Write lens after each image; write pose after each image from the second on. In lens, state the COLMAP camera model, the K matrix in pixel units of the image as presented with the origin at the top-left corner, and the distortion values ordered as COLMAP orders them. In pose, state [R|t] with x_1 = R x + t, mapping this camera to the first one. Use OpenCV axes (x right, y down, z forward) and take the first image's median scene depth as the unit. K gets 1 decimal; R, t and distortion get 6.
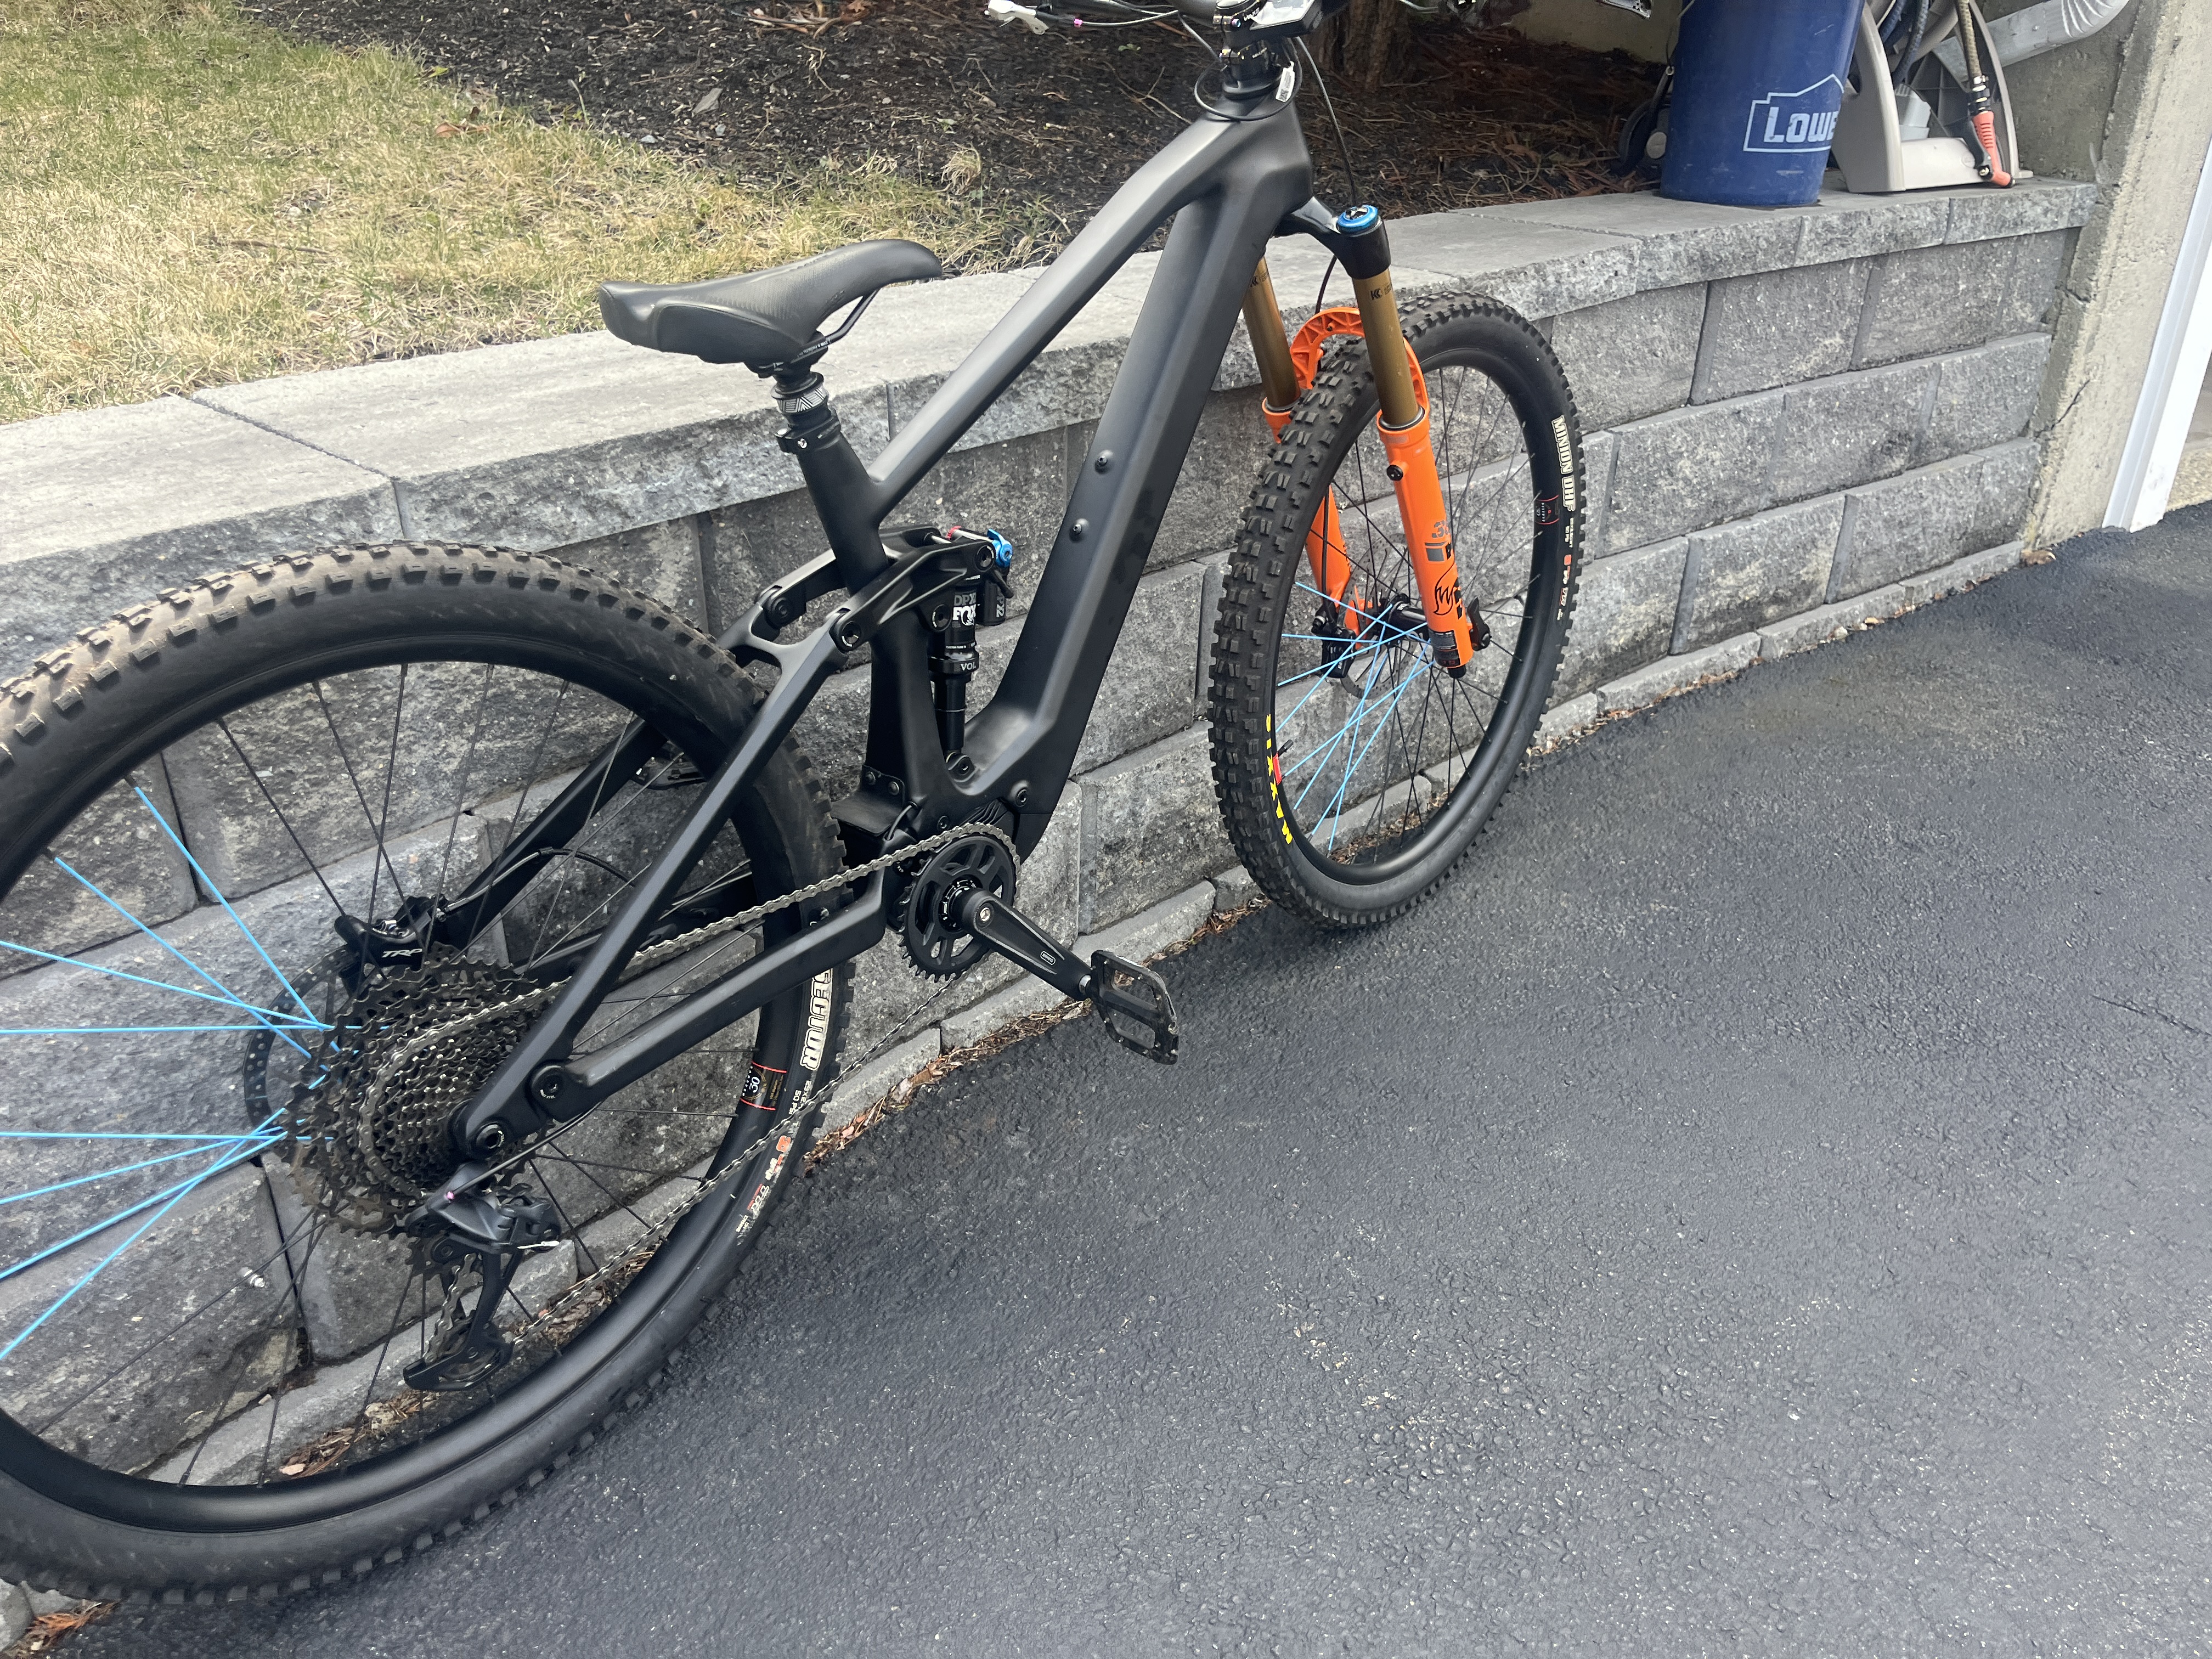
lens RADIAL K [[1683.3, 0, 1132.7], [0, 1683.3, 852.7], [0, 0, 1]] dist [0.061398, -0.084289]
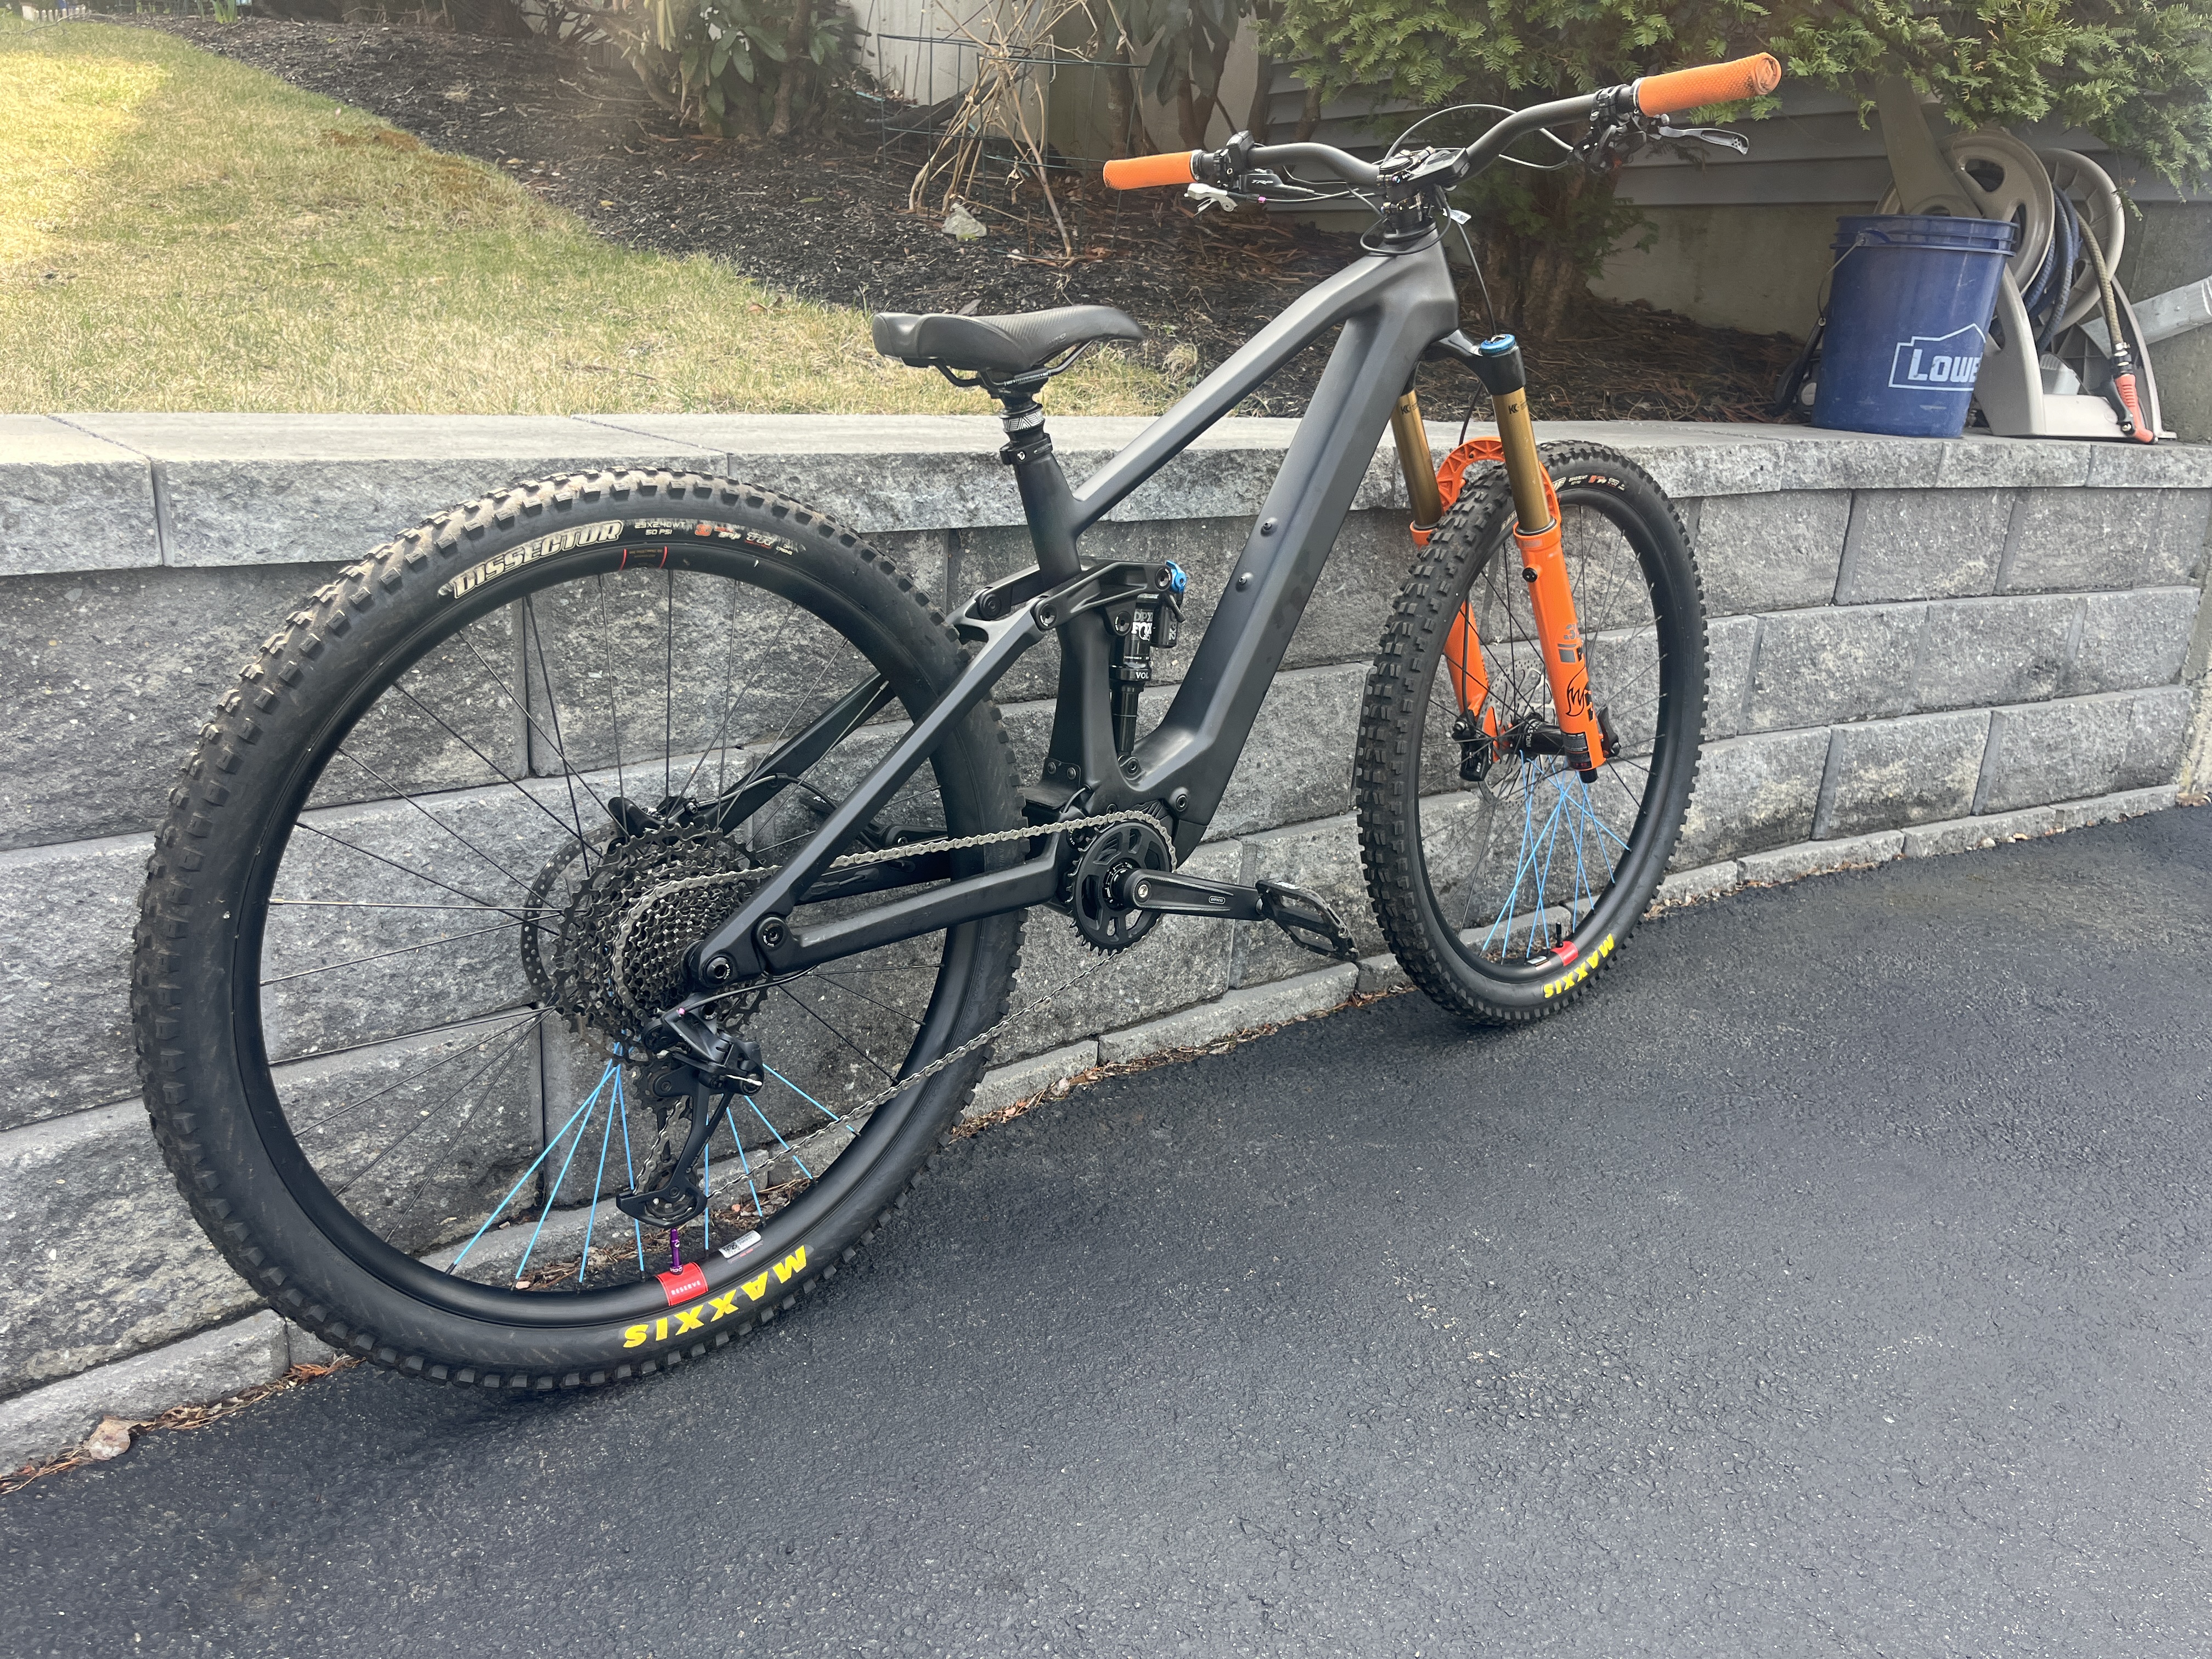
lens RADIAL K [[1683.3, 0, 1110.4], [0, 1683.3, 842.9], [0, 0, 1]] dist [0.061398, -0.084289]
pose [[0.991238, 0.074789, -0.108872, 0.004259], [-0.093050, 0.980391, -0.173710, 0.206188], [0.093745, 0.182318, 0.978760, -0.124286]]
